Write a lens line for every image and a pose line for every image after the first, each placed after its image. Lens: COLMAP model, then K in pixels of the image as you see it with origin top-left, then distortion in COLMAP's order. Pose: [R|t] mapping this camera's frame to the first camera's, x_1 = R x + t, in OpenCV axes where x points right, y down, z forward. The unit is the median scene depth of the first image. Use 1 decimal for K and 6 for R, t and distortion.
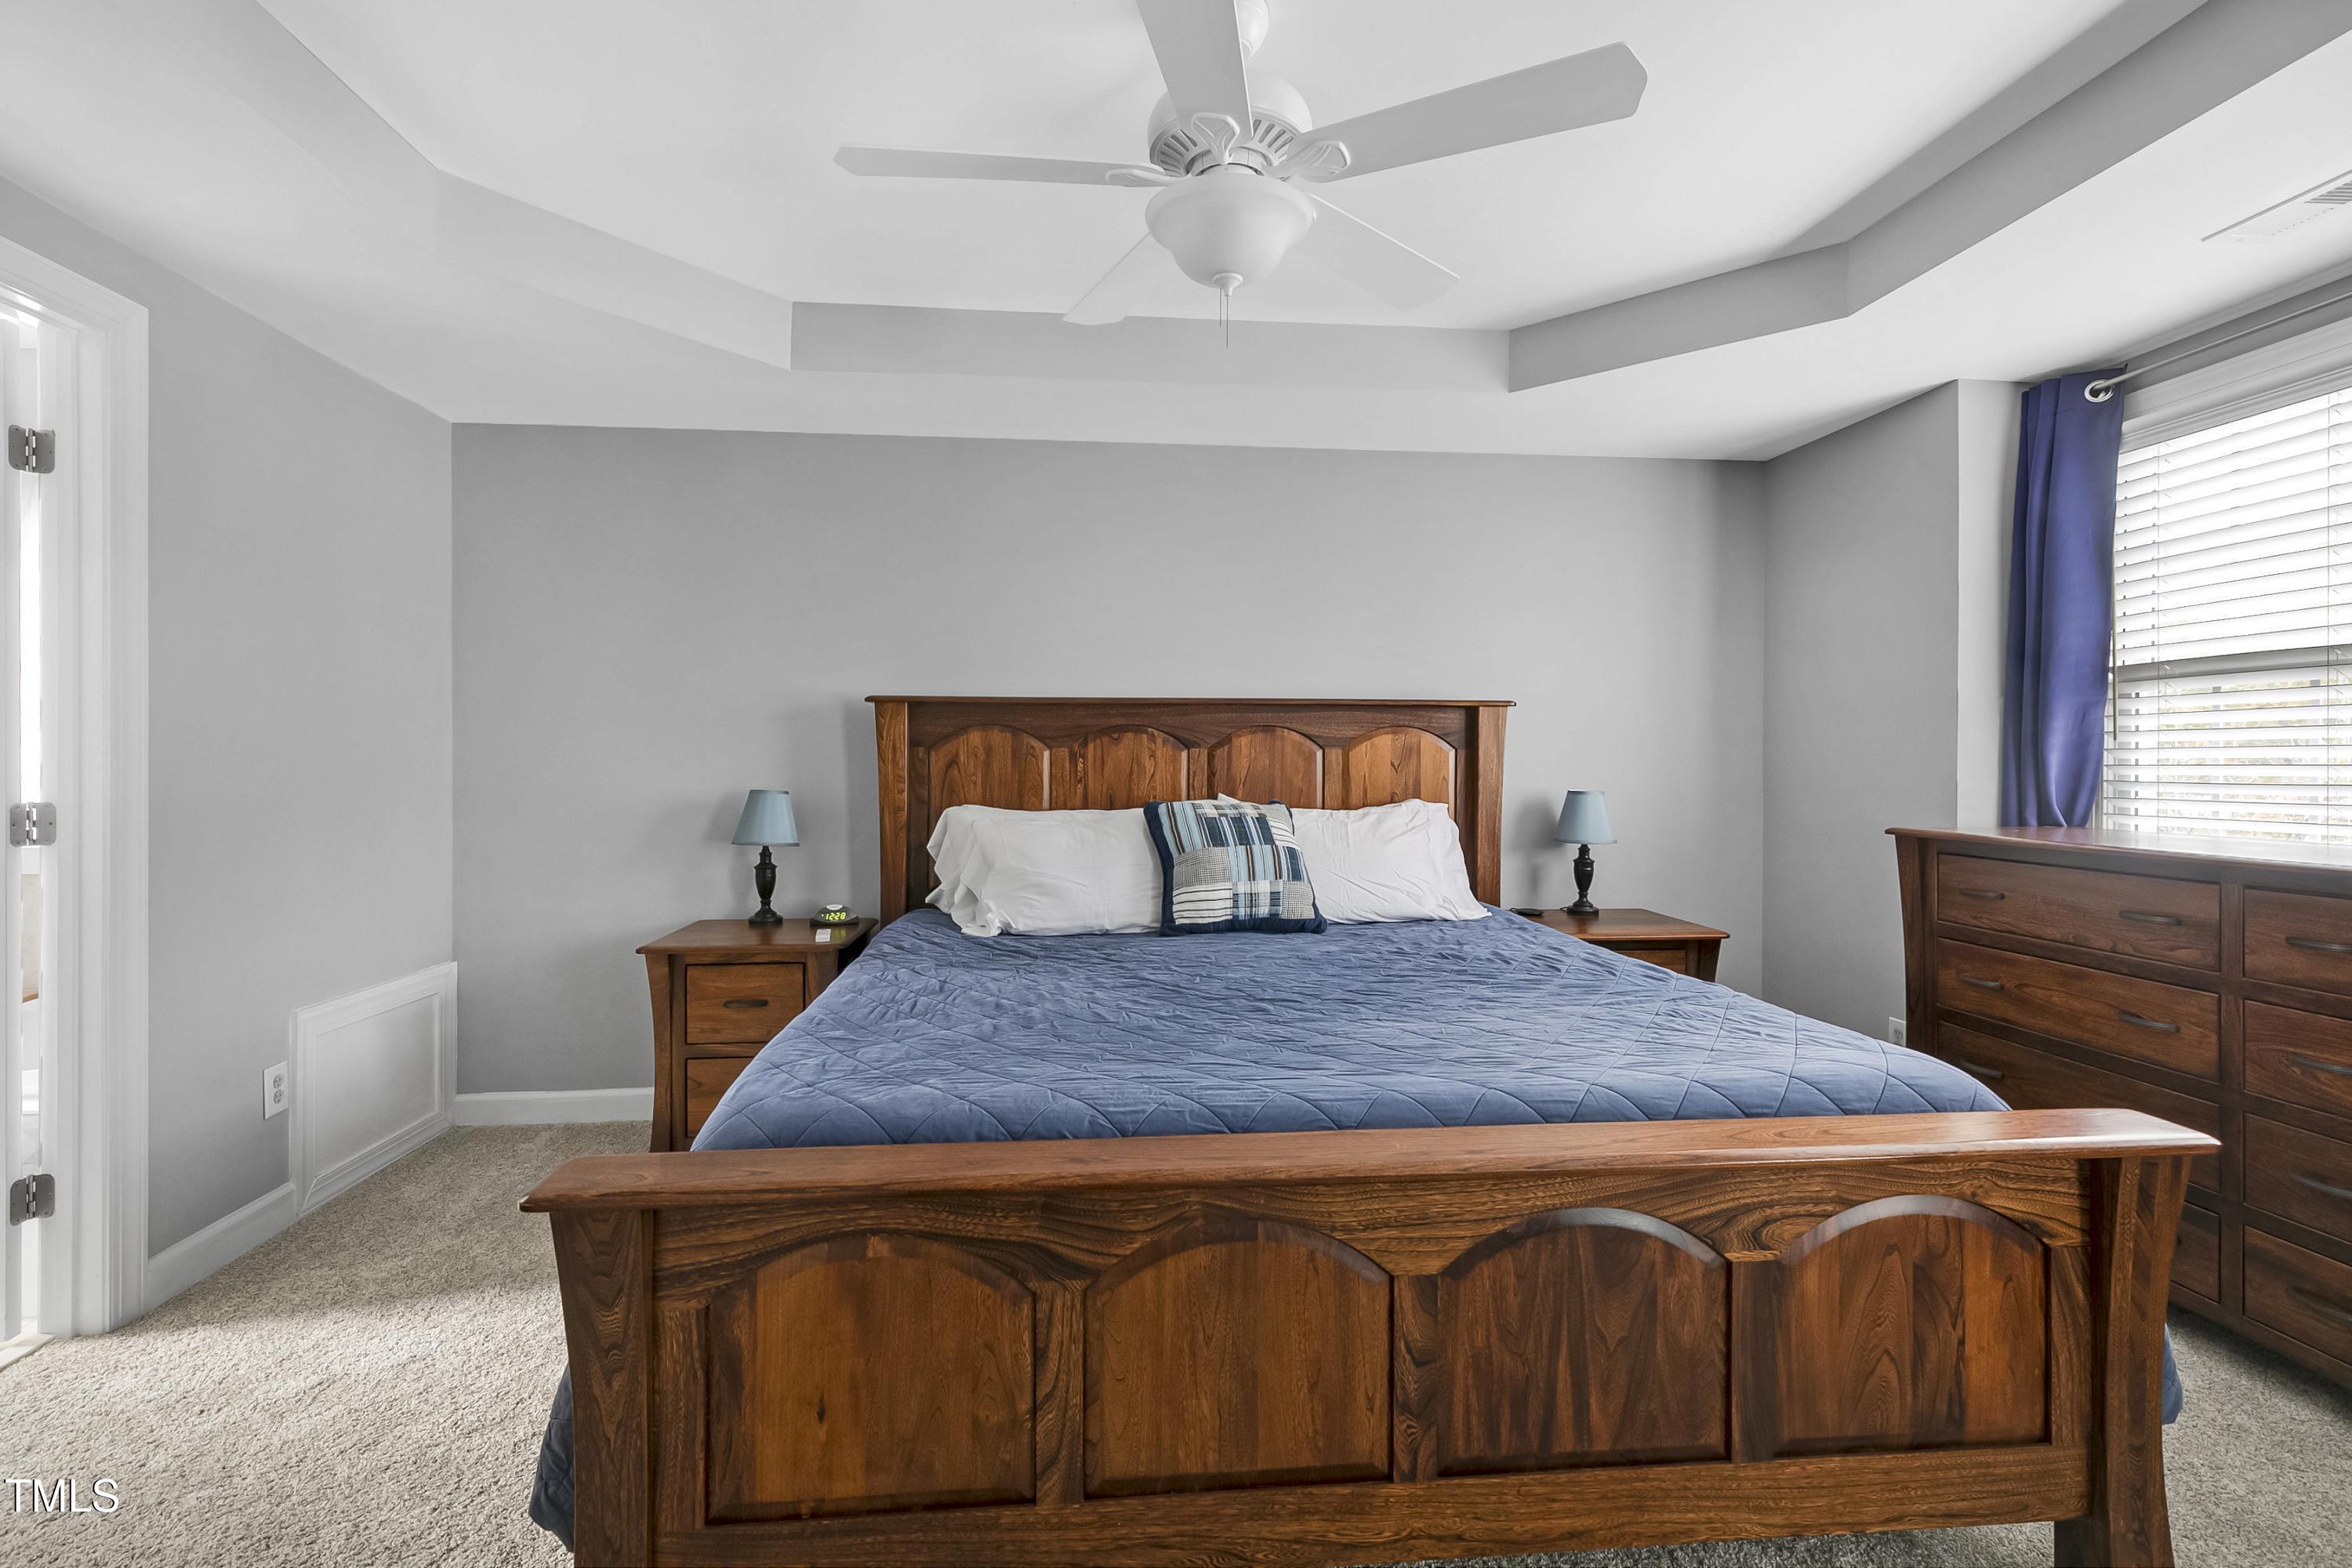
lens RADIAL K [[1066.9, 0, 1173.4], [0, 1066.9, 768.1], [0, 0, 1]] dist [0.008717, -0.000712]
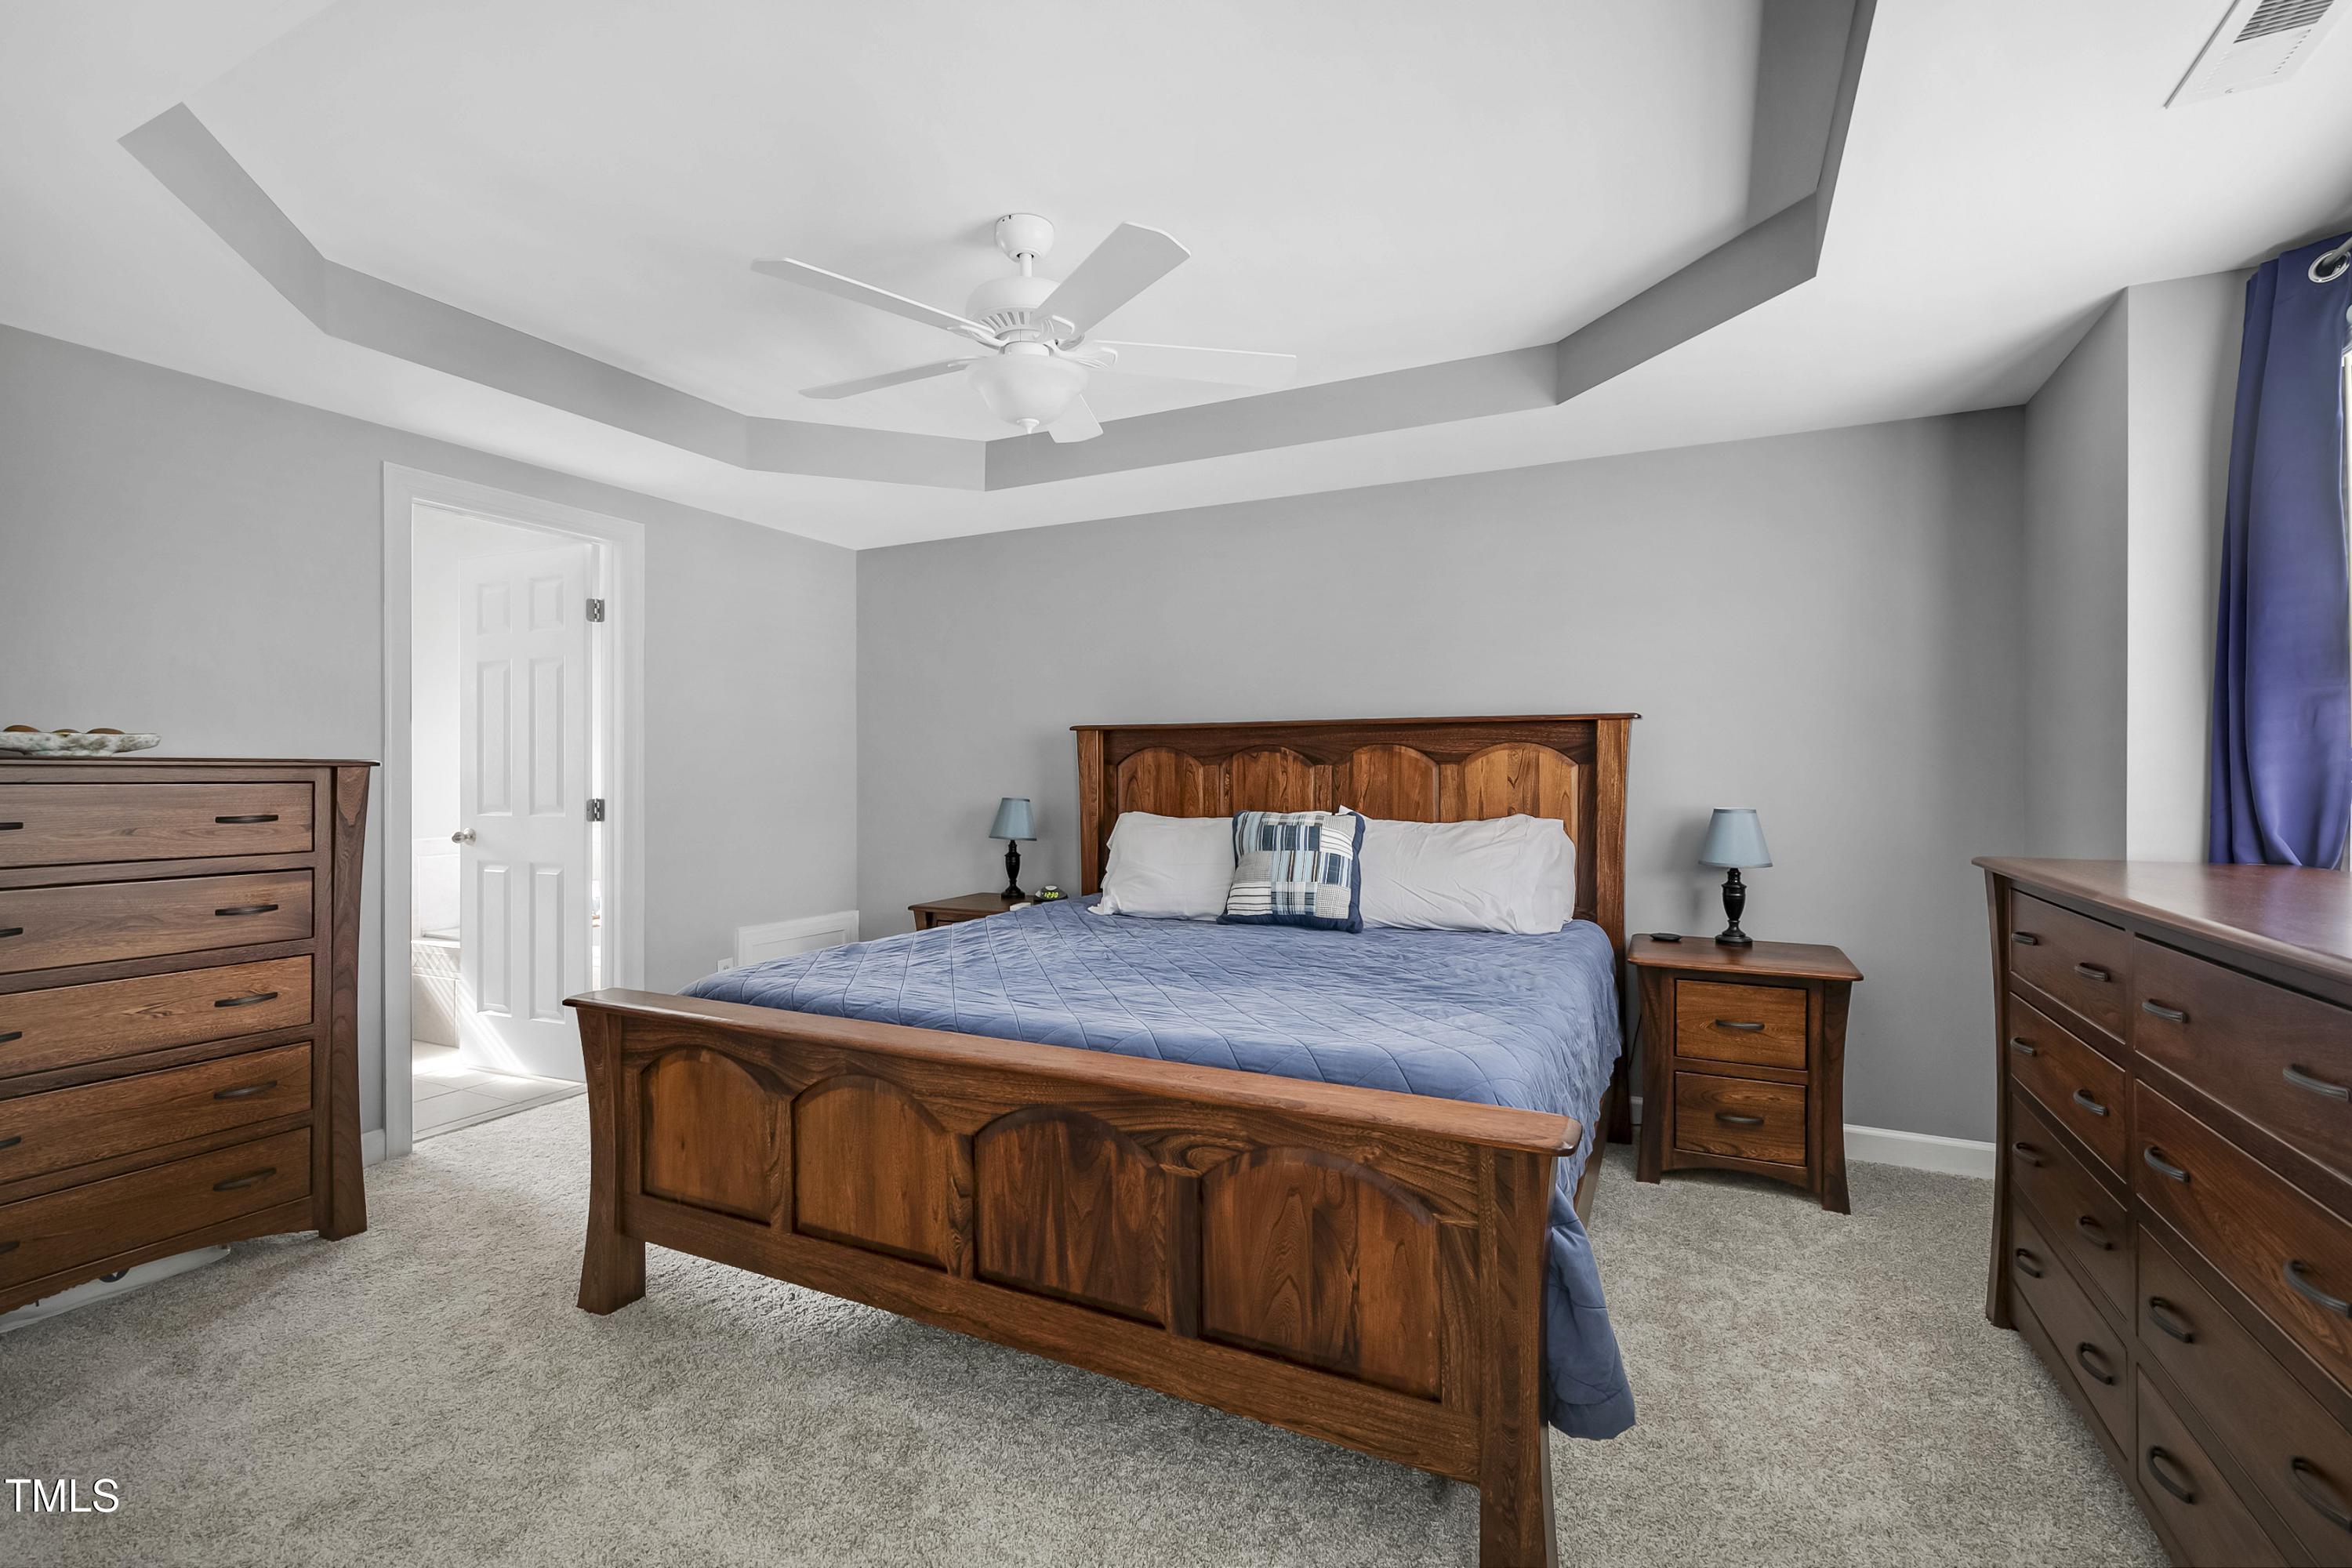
lens RADIAL K [[1061.6, 0, 1169.2], [0, 1061.6, 781.1], [0, 0, 1]] dist [0.008987, 0.000250]
pose [[0.848123, 0.002581, -0.529793, 0.565050], [-0.003903, 0.999991, -0.001376, 0.000634], [0.529785, 0.003235, 0.848126, -0.029609]]
